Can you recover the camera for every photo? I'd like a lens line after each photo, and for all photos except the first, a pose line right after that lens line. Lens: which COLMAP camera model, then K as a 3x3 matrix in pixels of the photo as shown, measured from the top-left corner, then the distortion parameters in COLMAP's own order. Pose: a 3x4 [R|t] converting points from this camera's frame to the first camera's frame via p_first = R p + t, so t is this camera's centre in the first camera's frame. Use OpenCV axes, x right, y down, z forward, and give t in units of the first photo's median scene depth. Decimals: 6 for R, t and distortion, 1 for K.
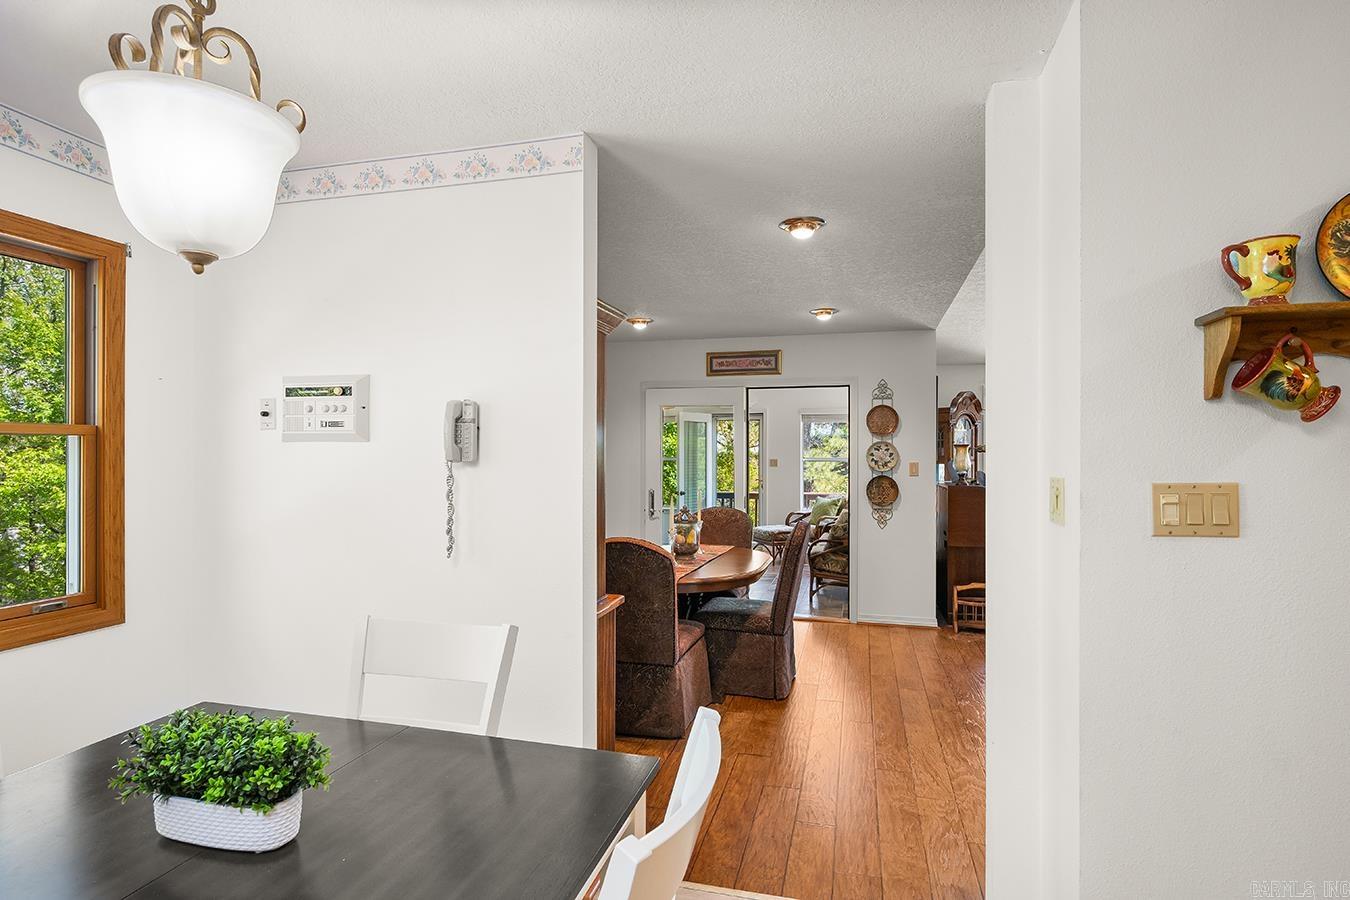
lens RADIAL K [[698.6, 0, 675.0], [0, 698.6, 450.0], [0, 0, 1]] dist [-0.001565, -0.000309]
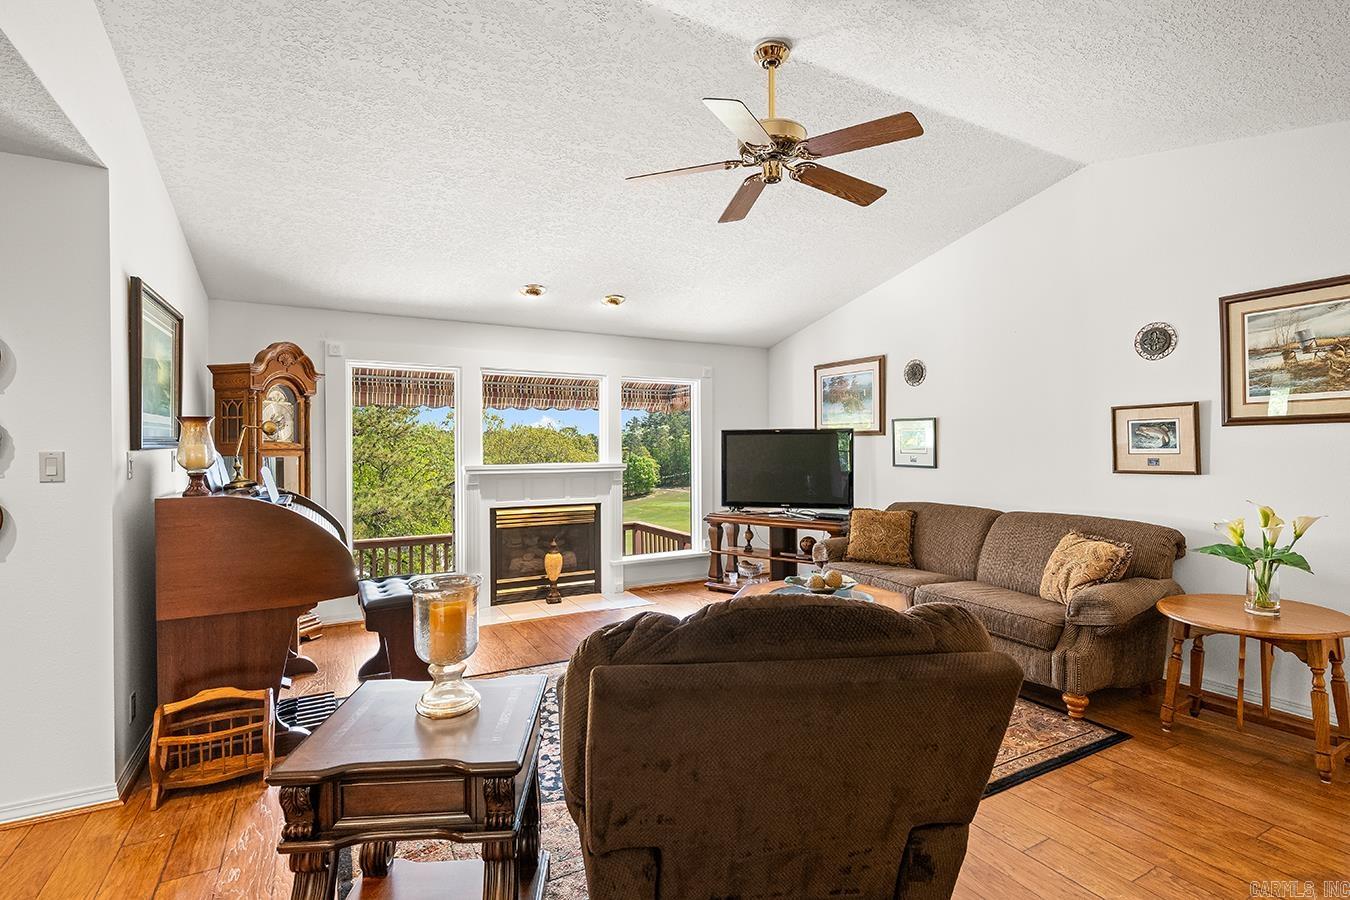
lens RADIAL K [[645.2, 0, 676.0], [0, 645.2, 444.6], [0, 0, 1]] dist [0.001067, 0.000523]
pose [[0.720773, -0.003540, 0.693162, 0.338823], [0.004145, 0.999991, 0.000797, 0.013983], [-0.693158, 0.002299, 0.720782, 0.414855]]
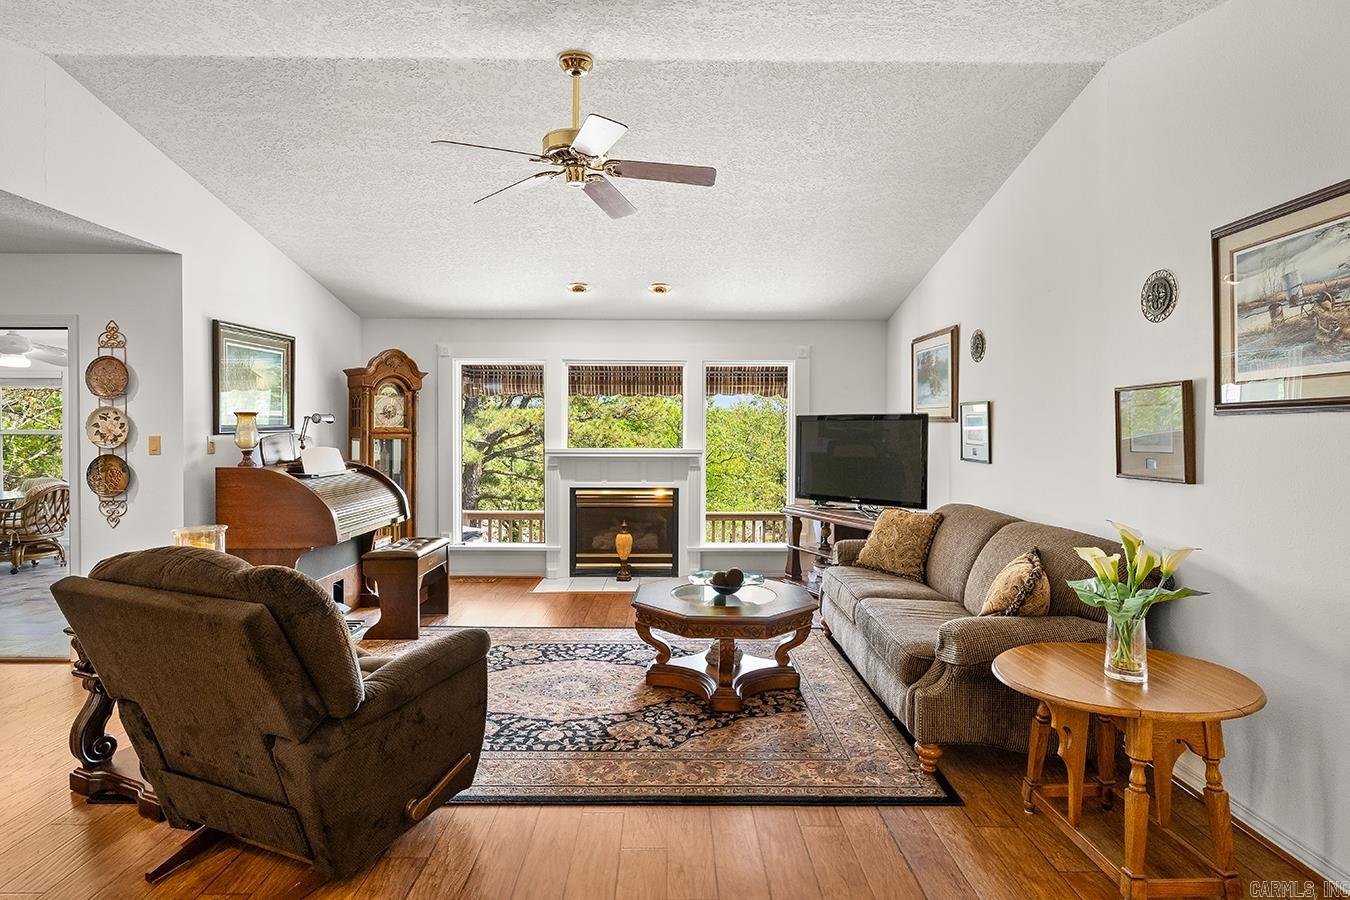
lens RADIAL K [[704.4, 0, 672.2], [0, 704.4, 433.1], [0, 0, 1]] dist [-0.002881, -0.000580]
pose [[0.964926, -0.002158, 0.262514, 0.661242], [-0.000817, 0.999937, 0.011222, 0.006101], [-0.262522, -0.011043, 0.964863, 0.150542]]
